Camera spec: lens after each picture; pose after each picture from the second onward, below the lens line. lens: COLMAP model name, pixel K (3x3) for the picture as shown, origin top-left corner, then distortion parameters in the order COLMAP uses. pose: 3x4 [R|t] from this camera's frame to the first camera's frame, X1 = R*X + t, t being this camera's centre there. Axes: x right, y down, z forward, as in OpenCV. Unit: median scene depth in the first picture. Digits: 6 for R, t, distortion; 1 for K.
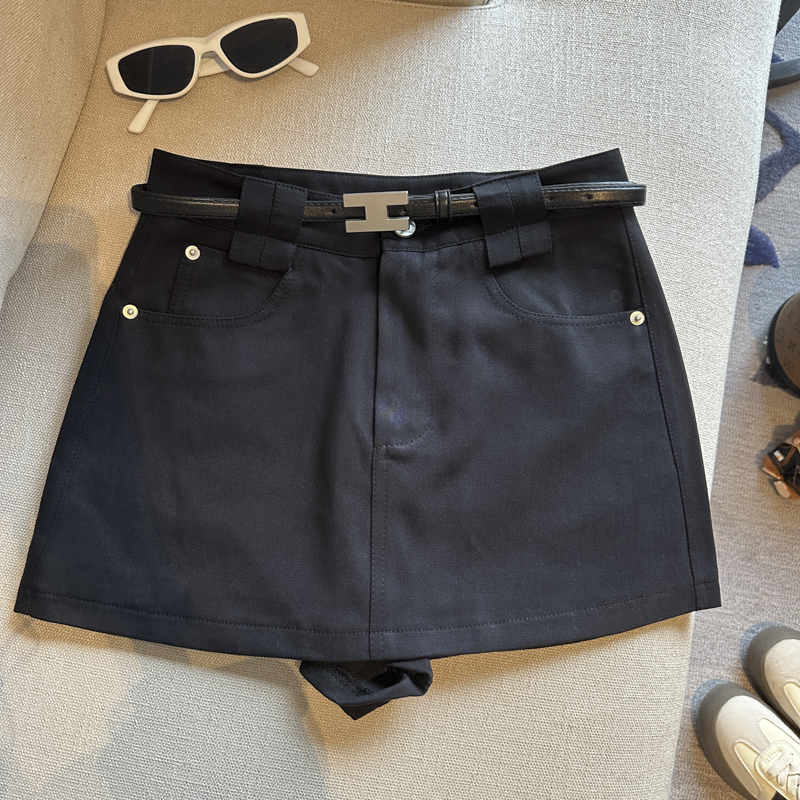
lens RADIAL K [[729.3, 0, 395.8], [0, 729.3, 402.0], [0, 0, 1]] dist [-0.035117, 0.015502]
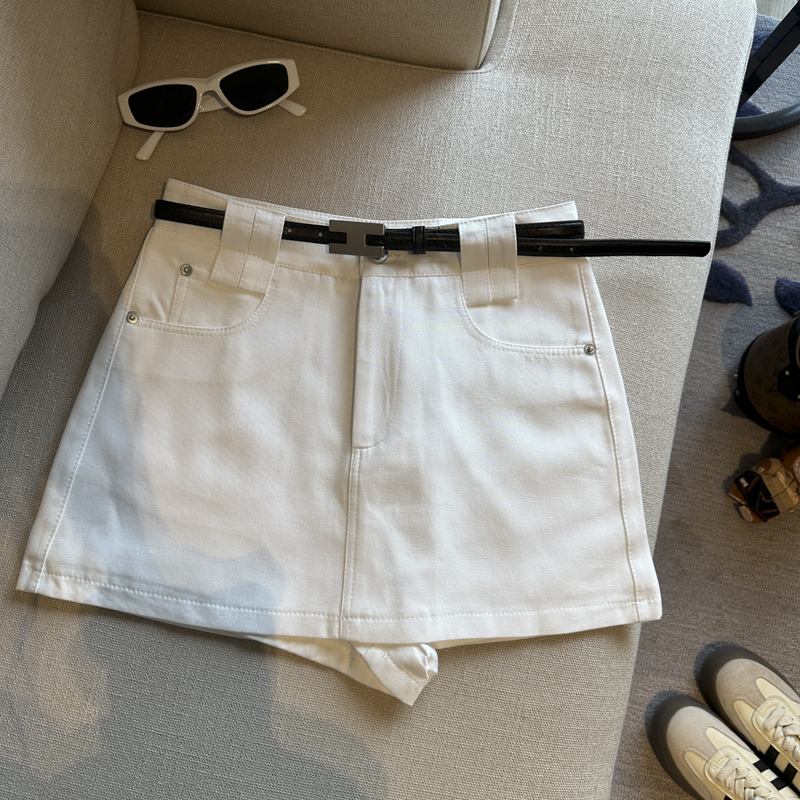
lens RADIAL K [[717.0, 0, 401.4], [0, 717.0, 397.8], [0, 0, 1]] dist [-0.008053, -0.017445]
pose [[0.999080, 0.042476, 0.005837, 0.021026], [-0.042356, 0.998915, -0.019382, -0.014896], [-0.006654, 0.019117, 0.999795, -0.098319]]
